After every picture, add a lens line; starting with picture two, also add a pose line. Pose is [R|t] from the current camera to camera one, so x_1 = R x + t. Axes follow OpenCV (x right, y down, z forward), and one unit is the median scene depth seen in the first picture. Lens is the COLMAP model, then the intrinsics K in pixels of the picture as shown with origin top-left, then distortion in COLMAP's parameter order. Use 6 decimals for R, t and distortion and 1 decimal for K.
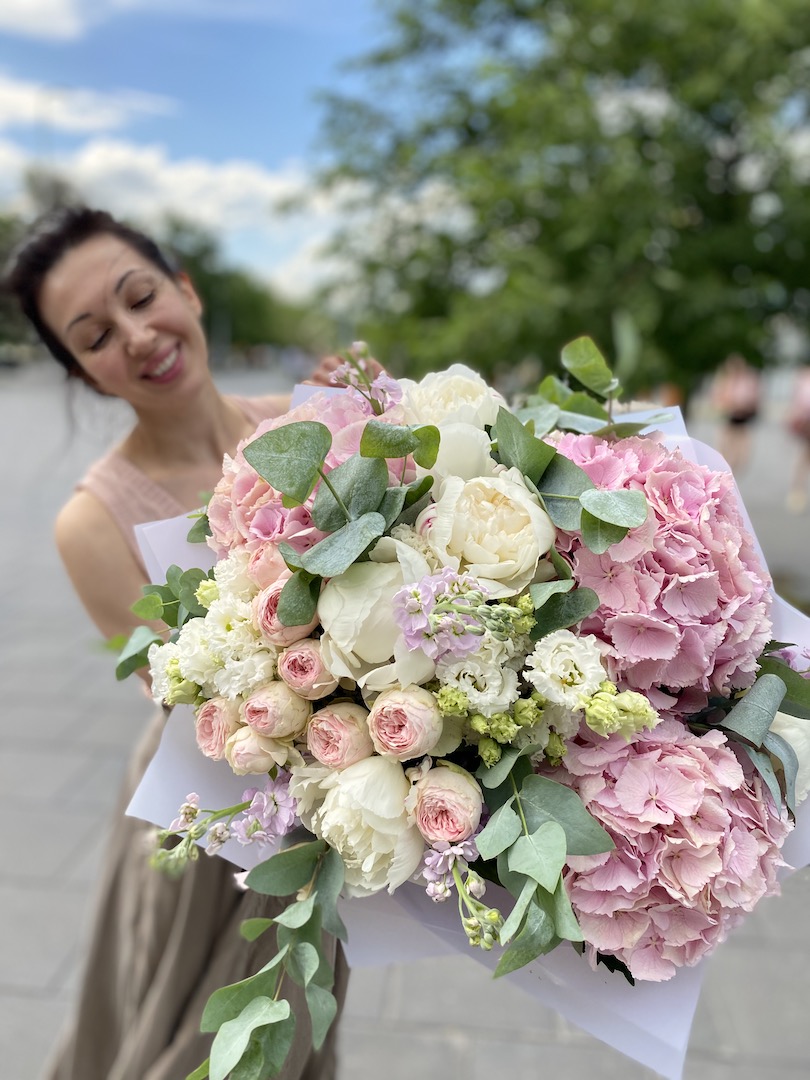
lens RADIAL K [[766.9, 0, 405.0], [0, 766.9, 540.0], [0, 0, 1]] dist [-0.003704, -0.002840]
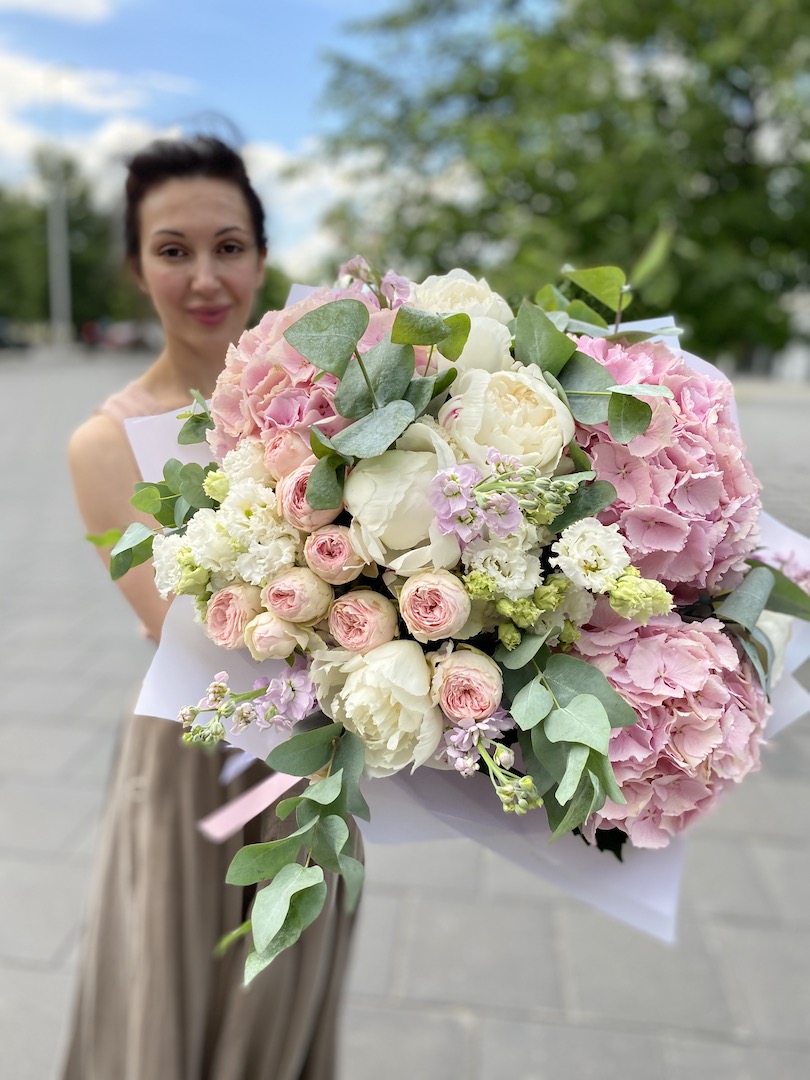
lens RADIAL K [[766.9, 0, 405.0], [0, 766.9, 540.0], [0, 0, 1]] dist [-0.003704, -0.002840]
pose [[0.994172, 0.021285, 0.105679, -0.140786], [-0.028797, 0.997126, 0.070075, 0.076972], [-0.103883, -0.072710, 0.991928, -0.003886]]
